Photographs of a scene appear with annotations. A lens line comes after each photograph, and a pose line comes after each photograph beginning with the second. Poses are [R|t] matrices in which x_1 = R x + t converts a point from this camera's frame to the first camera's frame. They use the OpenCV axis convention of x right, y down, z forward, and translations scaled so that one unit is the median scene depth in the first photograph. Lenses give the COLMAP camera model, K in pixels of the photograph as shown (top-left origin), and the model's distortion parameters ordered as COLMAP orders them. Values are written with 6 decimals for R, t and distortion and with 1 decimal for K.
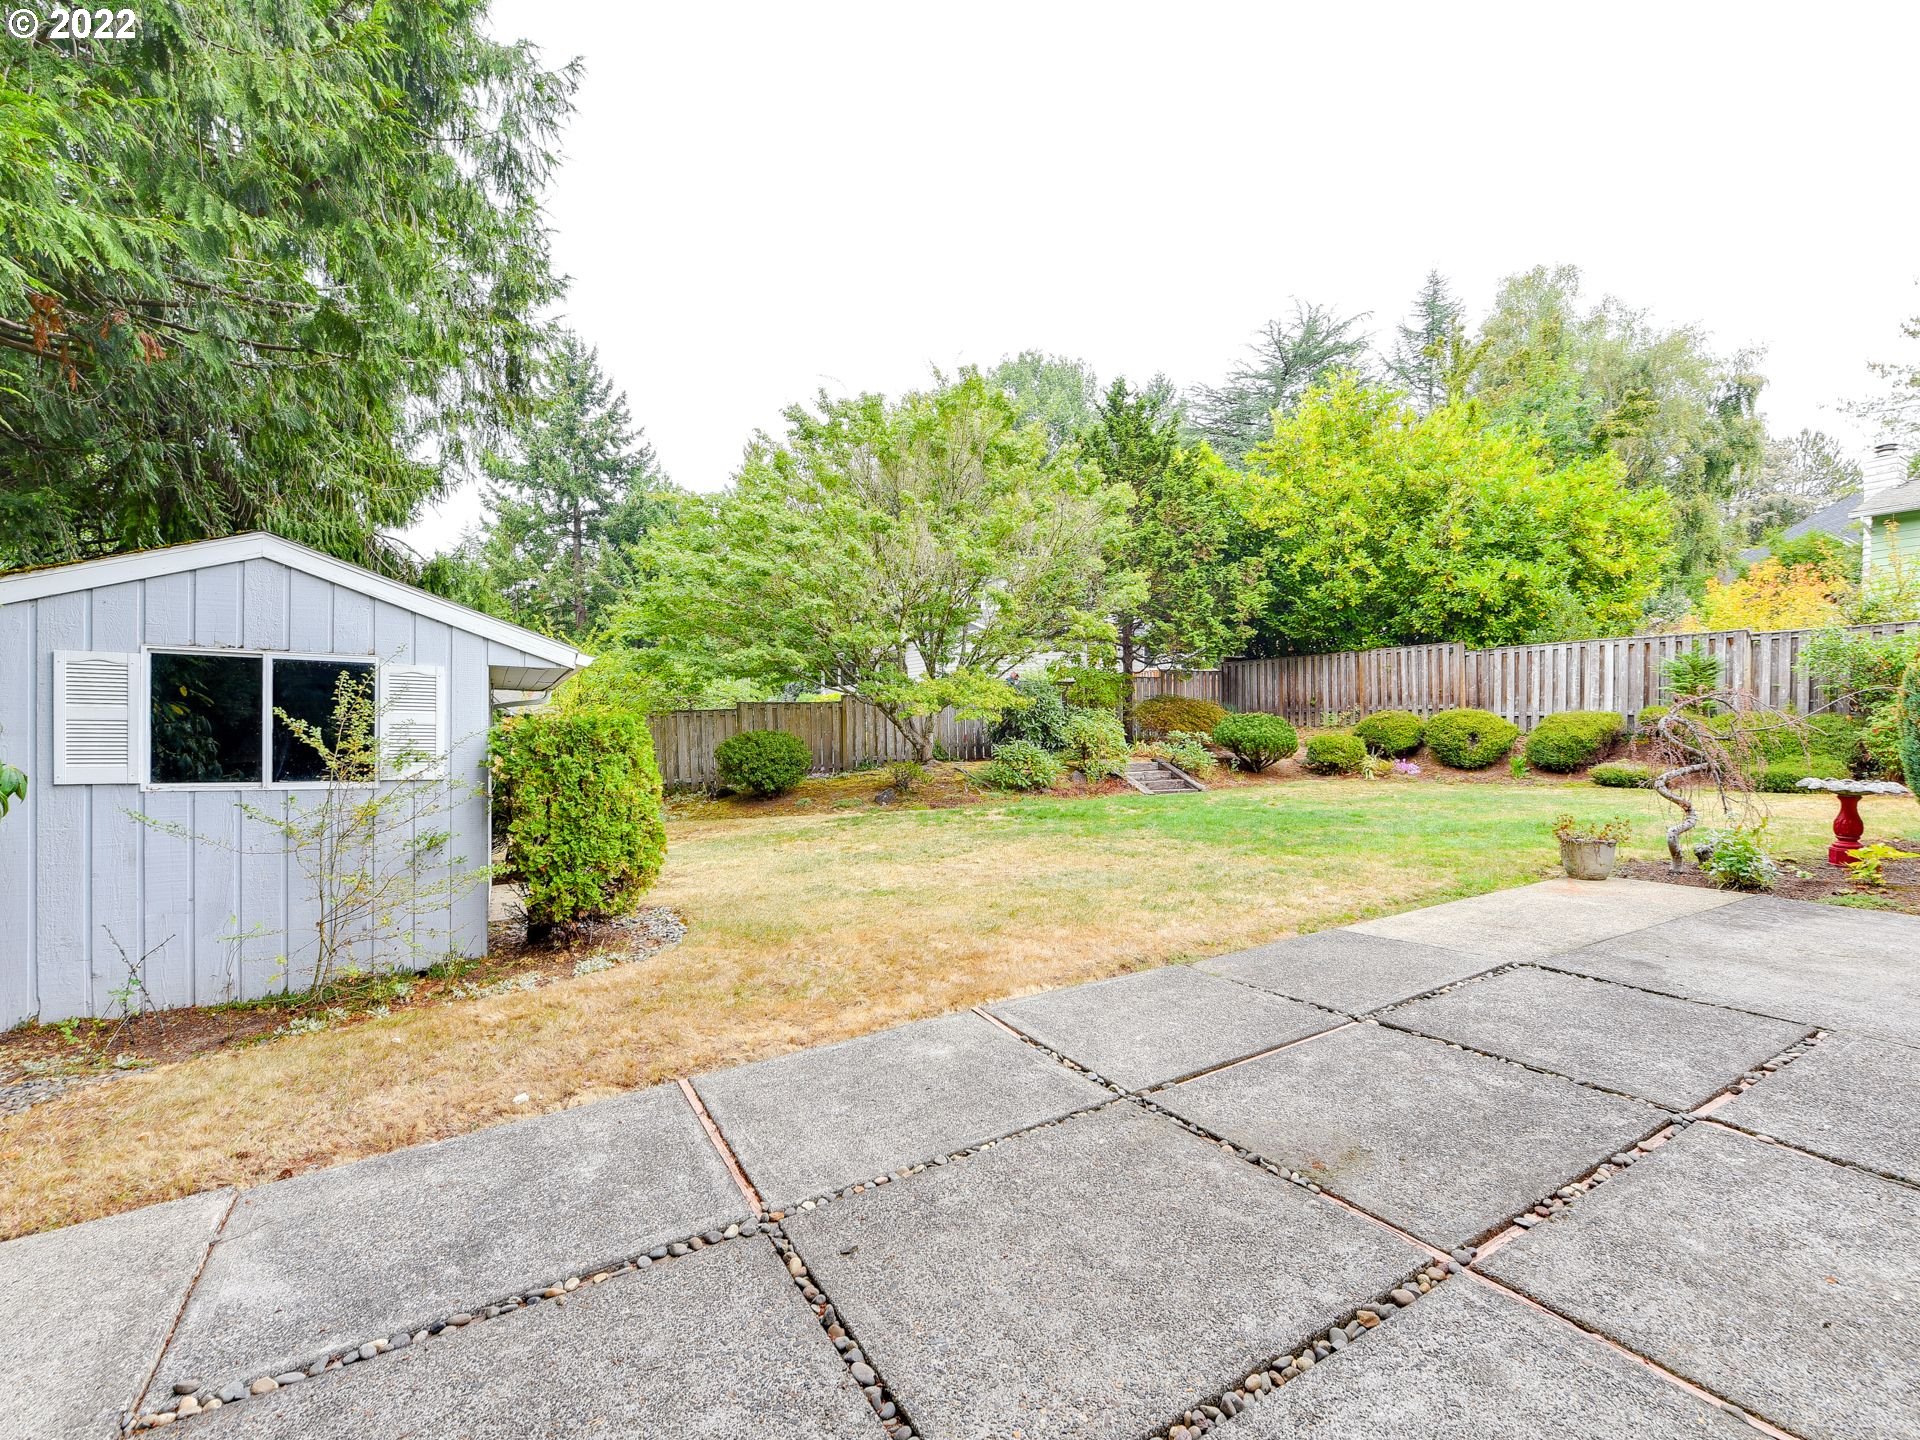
lens RADIAL K [[848.6, 0, 958.2], [0, 848.6, 725.5], [0, 0, 1]] dist [0.010408, -0.006664]
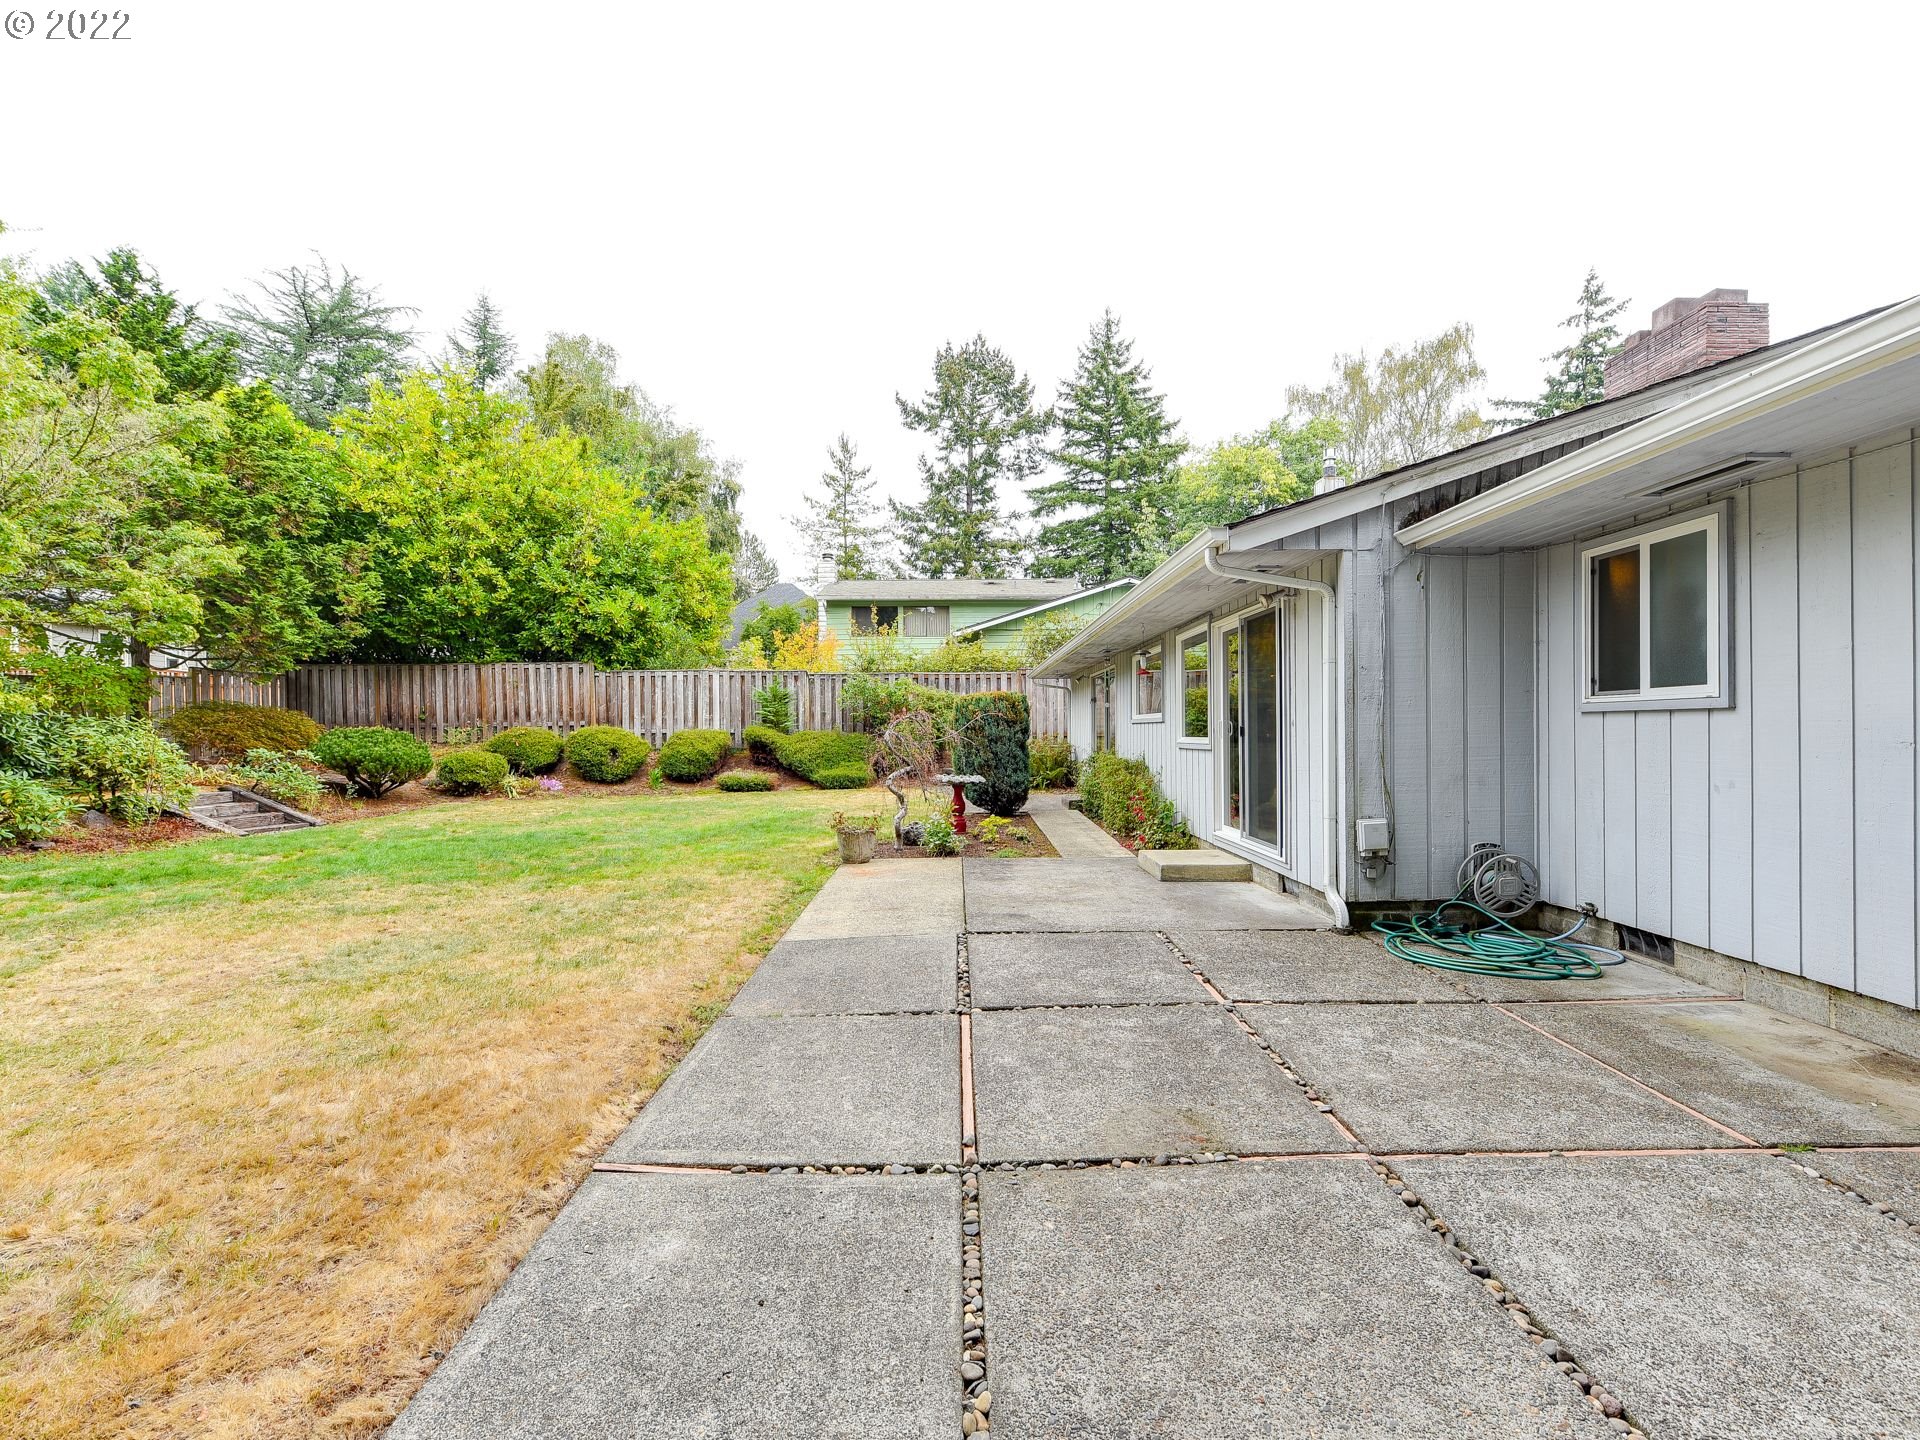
lens RADIAL K [[841.3, 0, 960.0], [0, 841.3, 720.0], [0, 0, 1]] dist [0.009832, -0.005843]
pose [[0.513834, 0.022141, 0.857604, -0.068263], [0.002615, 0.999622, -0.027375, 0.002569], [-0.857885, 0.016309, 0.513582, 0.075321]]
